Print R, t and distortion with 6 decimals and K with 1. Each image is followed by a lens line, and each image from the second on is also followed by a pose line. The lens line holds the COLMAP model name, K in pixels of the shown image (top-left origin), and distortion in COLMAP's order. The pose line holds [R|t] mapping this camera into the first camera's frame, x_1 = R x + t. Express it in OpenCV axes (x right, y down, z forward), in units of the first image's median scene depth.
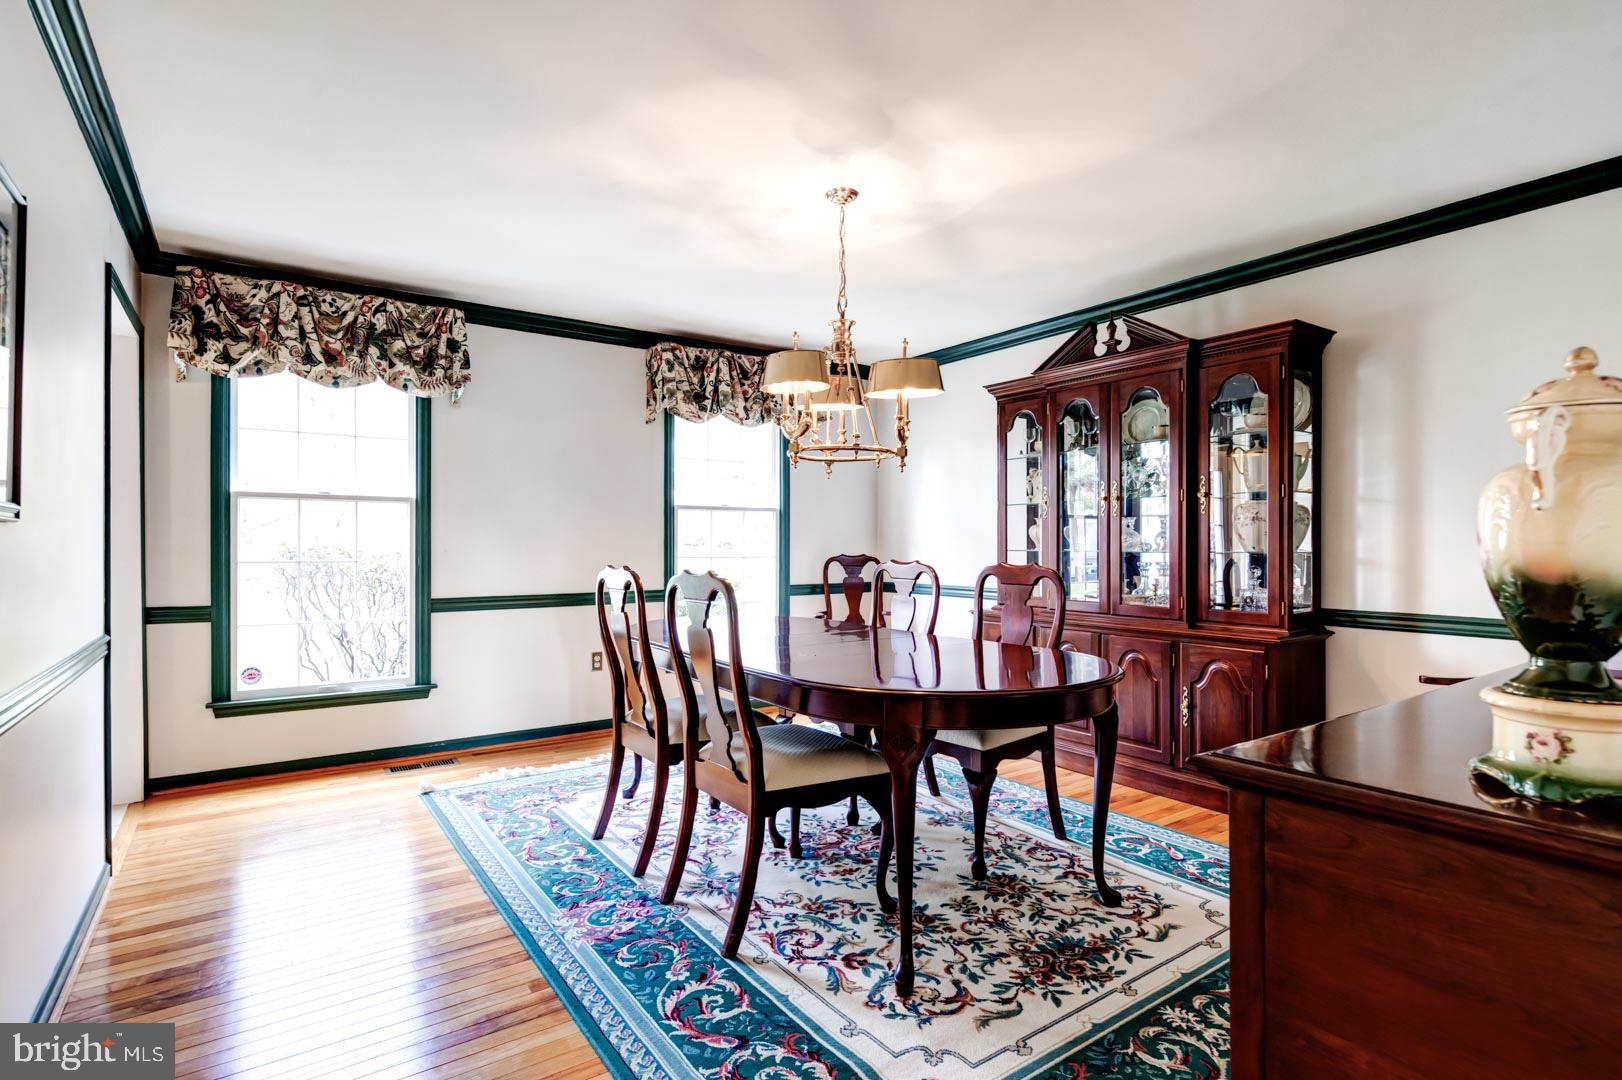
lens RADIAL K [[803.0, 0, 812.4], [0, 803.0, 547.9], [0, 0, 1]] dist [-0.000686, -0.000328]
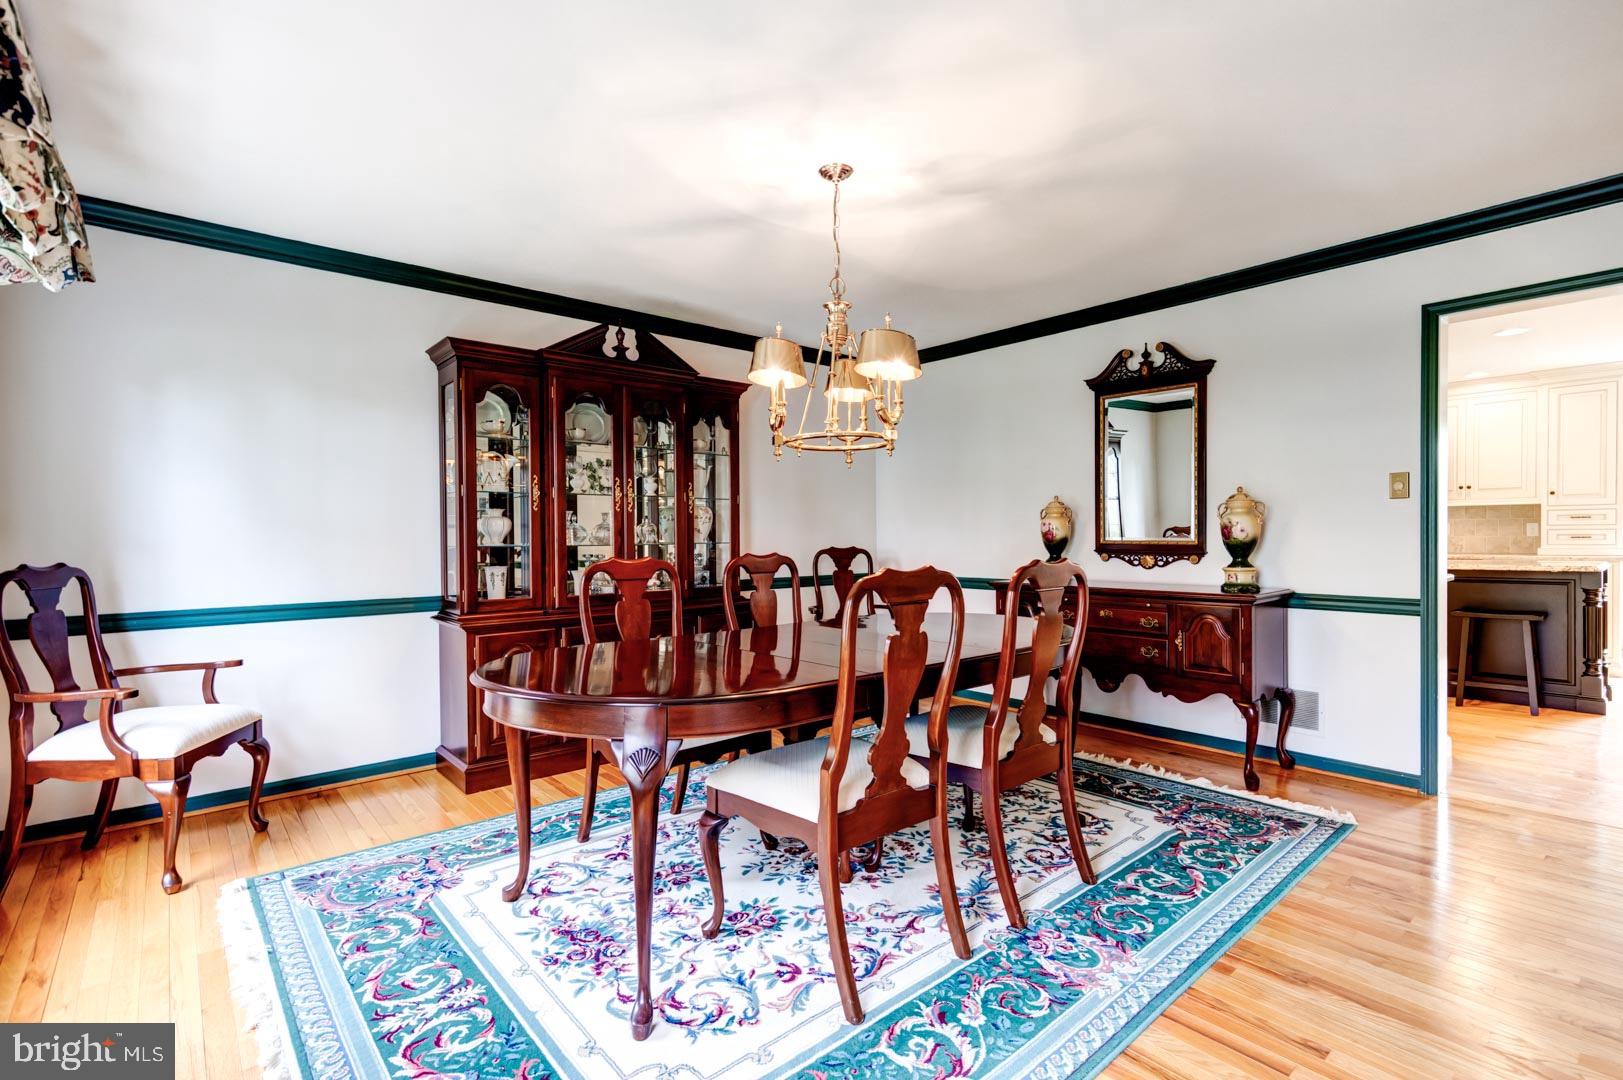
lens RADIAL K [[750.1, 0, 826.7], [0, 750.1, 534.3], [0, 0, 1]] dist [-0.002954, 0.000518]
pose [[-0.112051, 0.005585, 0.993687, -0.982898], [0.019347, 0.999807, -0.003438, 0.000402], [-0.993514, 0.018839, -0.112137, 1.284209]]
